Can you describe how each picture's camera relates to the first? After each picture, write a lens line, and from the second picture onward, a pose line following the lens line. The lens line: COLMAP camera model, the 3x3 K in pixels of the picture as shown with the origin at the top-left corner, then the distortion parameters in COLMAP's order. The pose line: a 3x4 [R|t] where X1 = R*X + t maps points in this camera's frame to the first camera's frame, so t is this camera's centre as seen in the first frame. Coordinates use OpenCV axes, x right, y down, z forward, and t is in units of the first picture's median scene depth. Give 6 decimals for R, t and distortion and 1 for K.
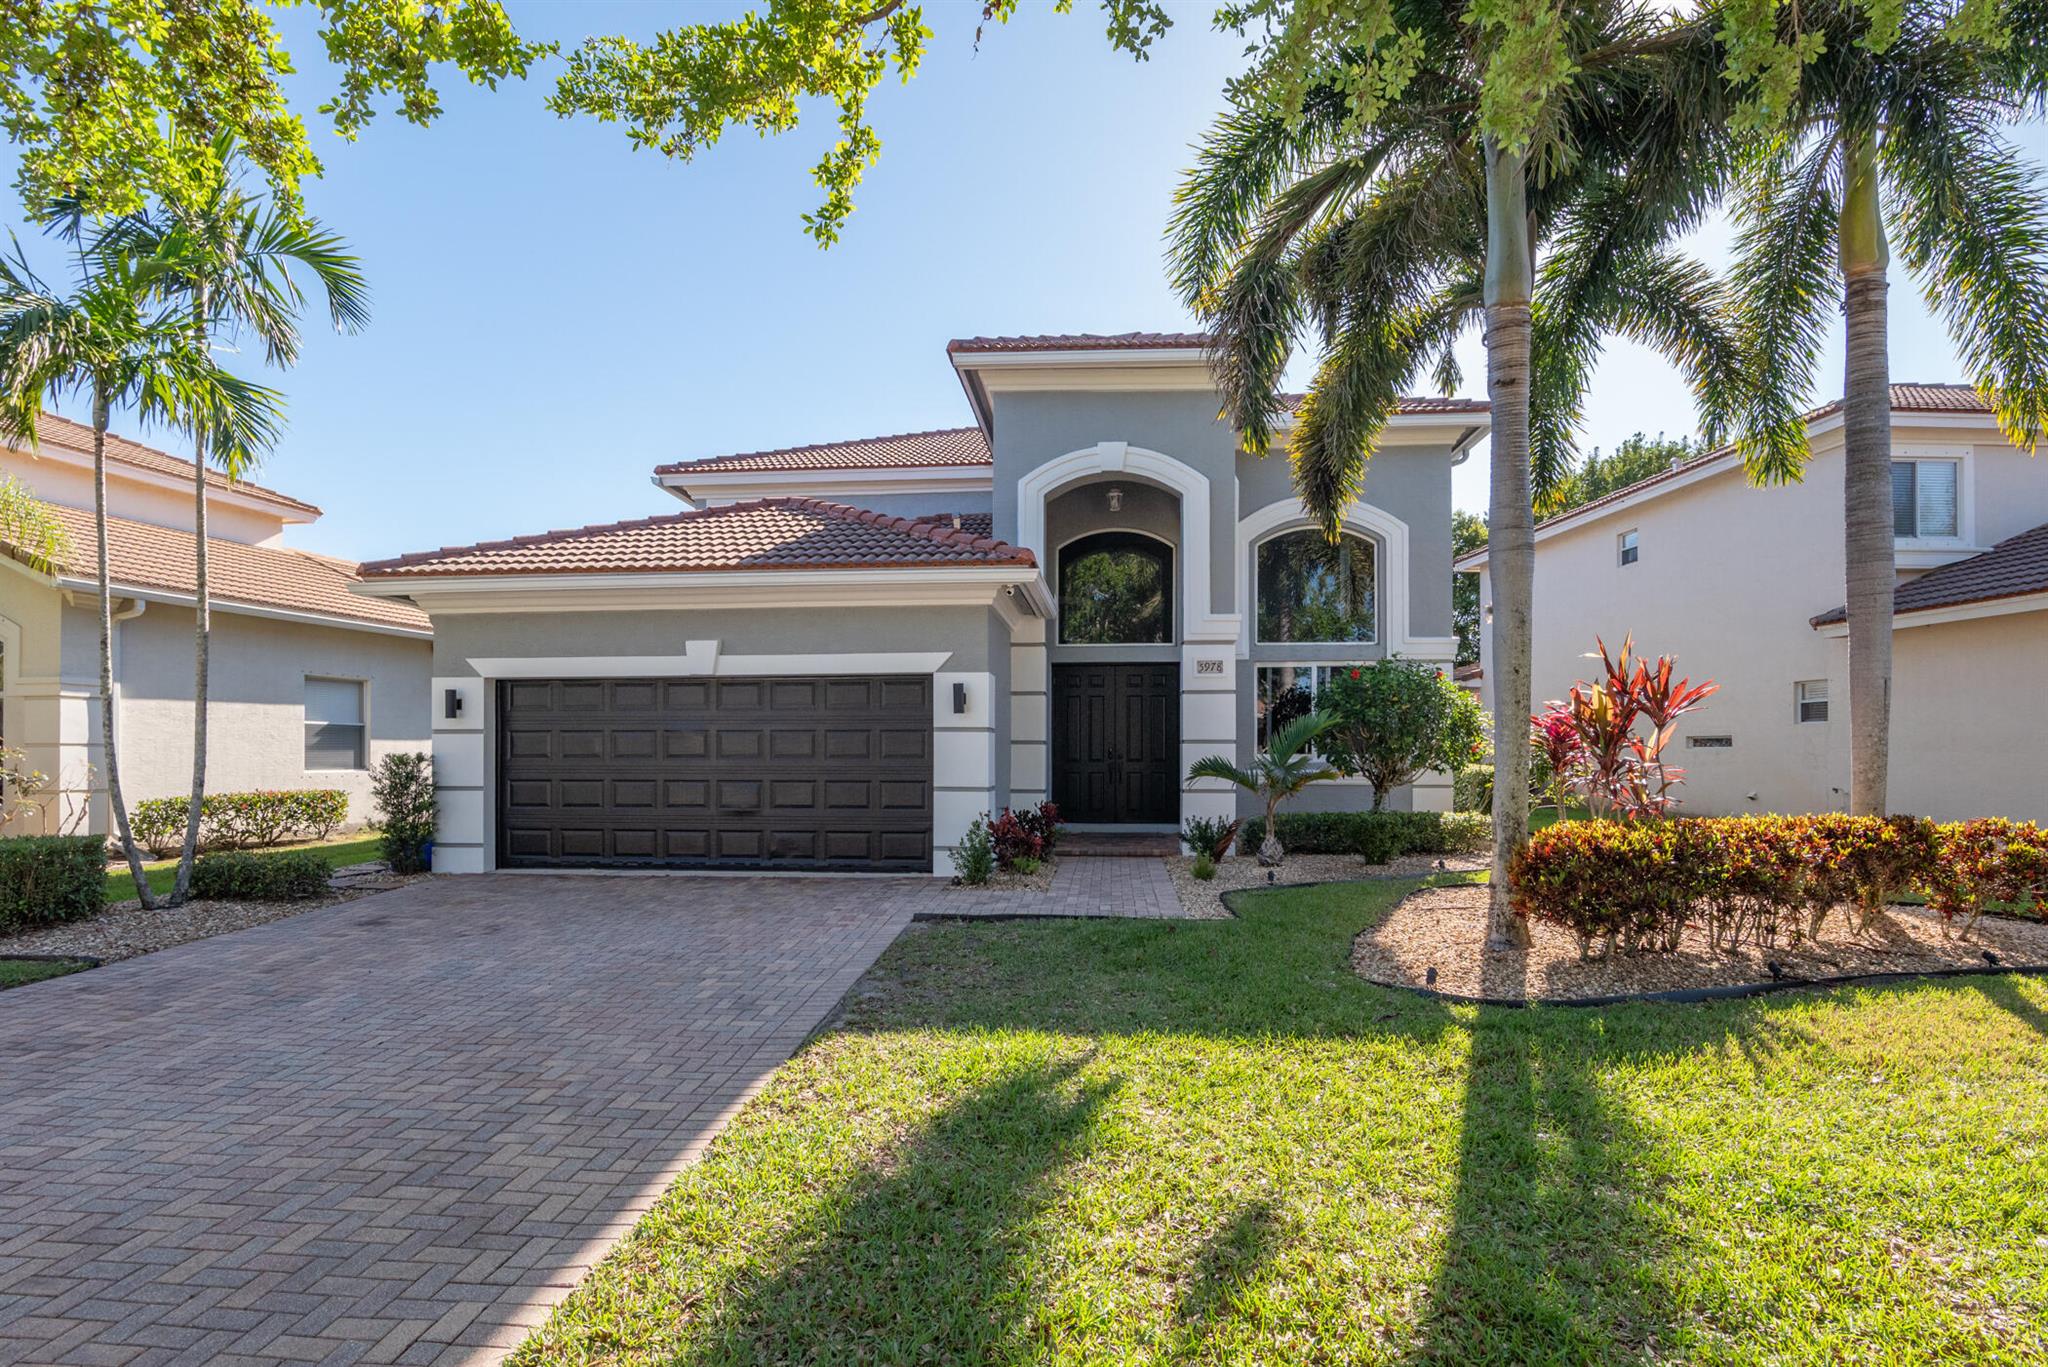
lens RADIAL K [[967.8, 0, 1014.6], [0, 967.8, 731.2], [0, 0, 1]] dist [-0.010781, -0.000469]
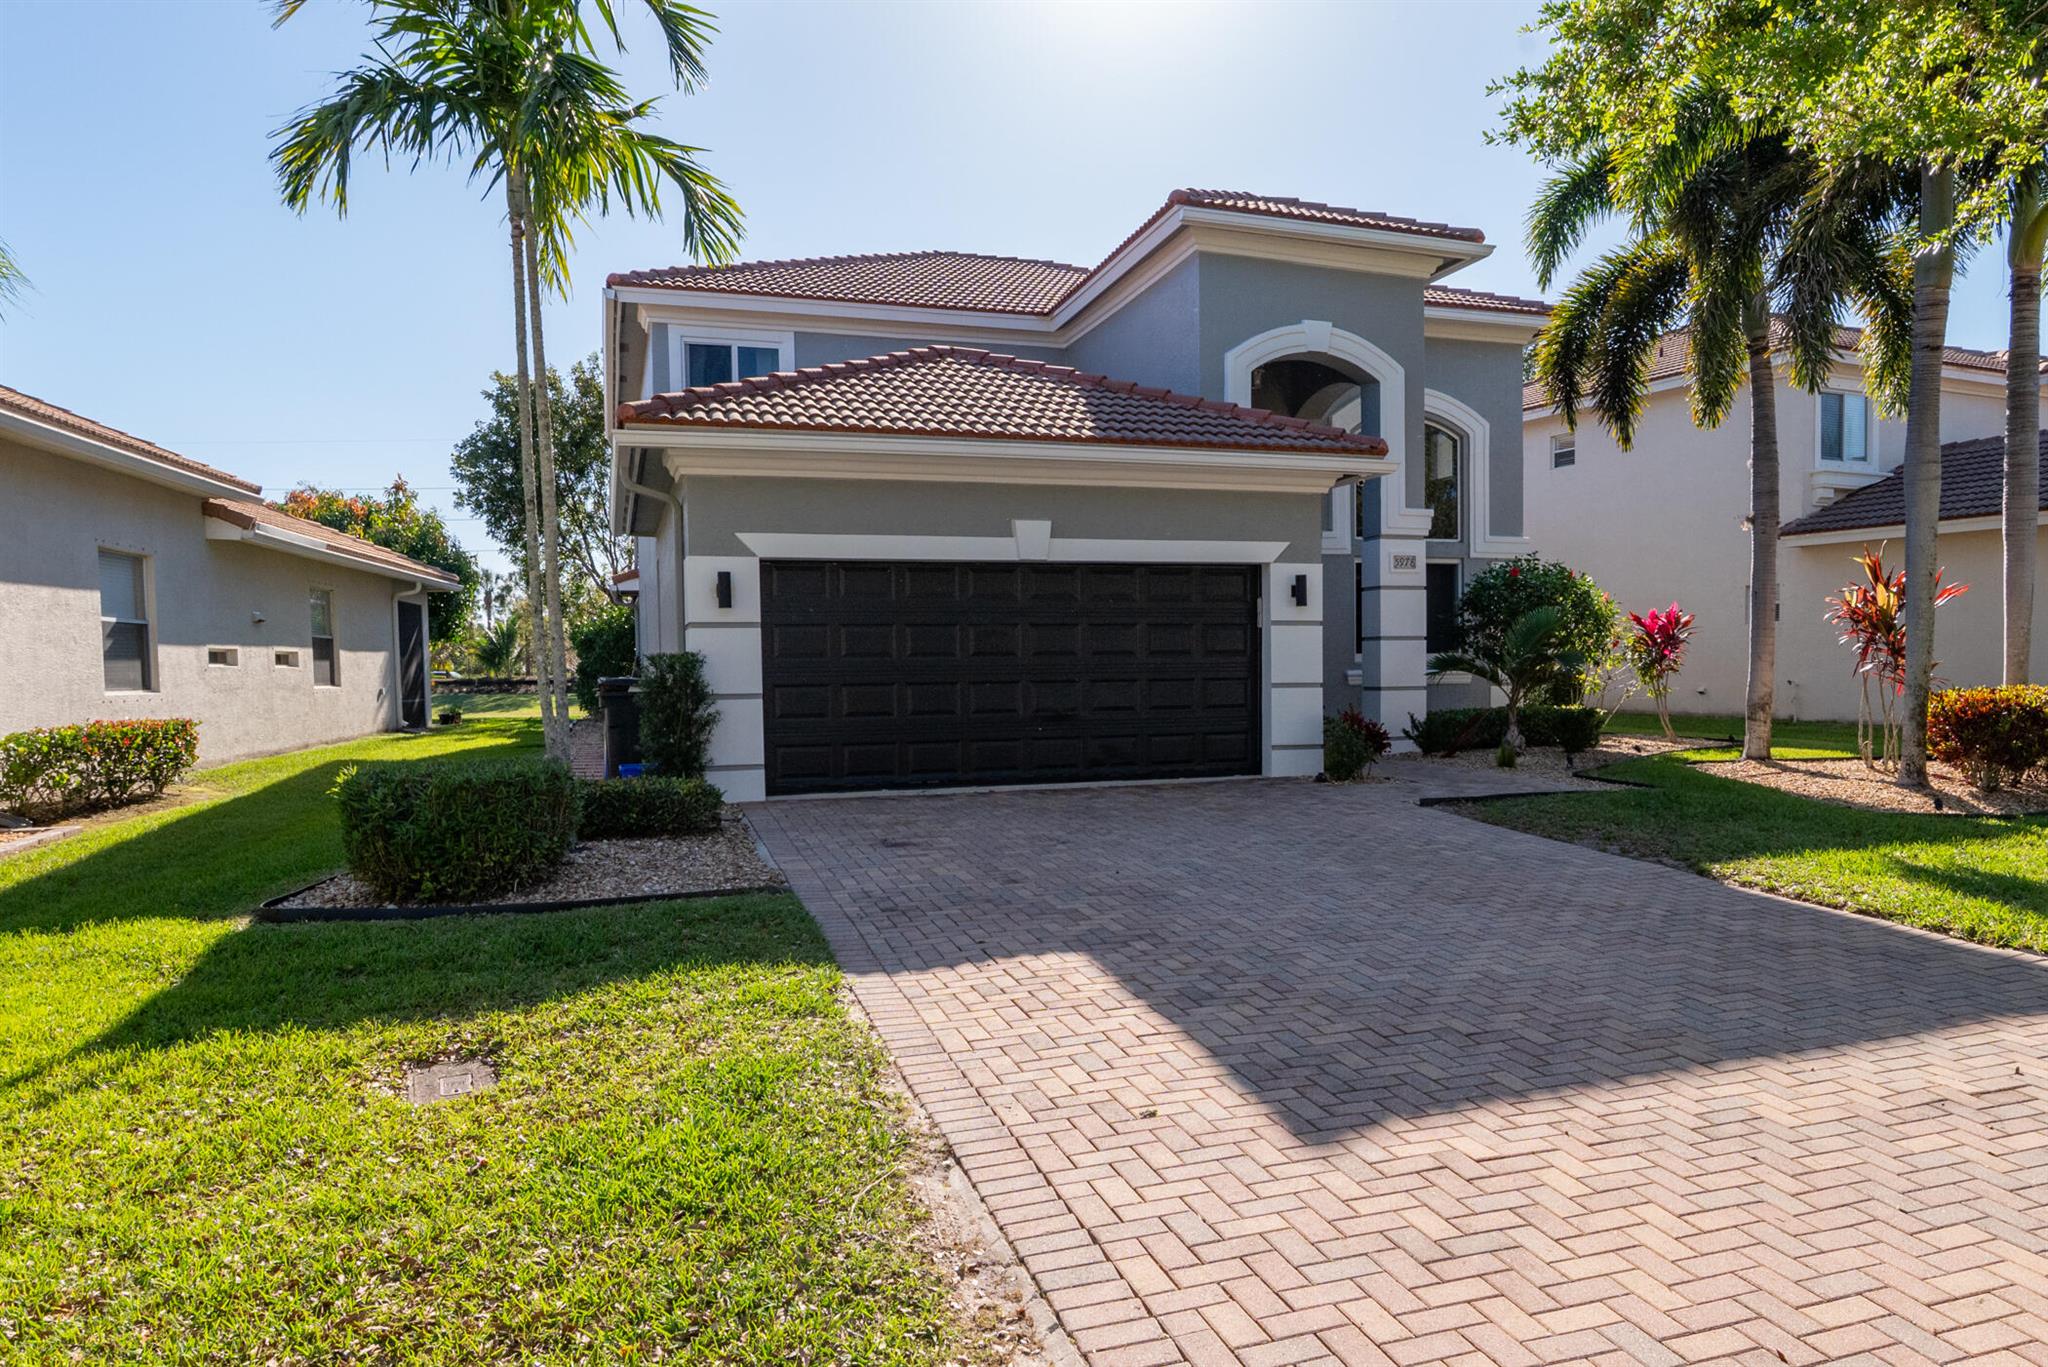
lens RADIAL K [[1294.7, 0, 1024.0], [0, 1294.7, 683.5], [0, 0, 1]] dist [-0.015435, -0.000009]
pose [[0.924043, -0.015771, 0.381963, -0.758510], [0.004202, 0.999507, 0.031103, 0.016080], [-0.382265, -0.027136, 0.923654, -0.073633]]
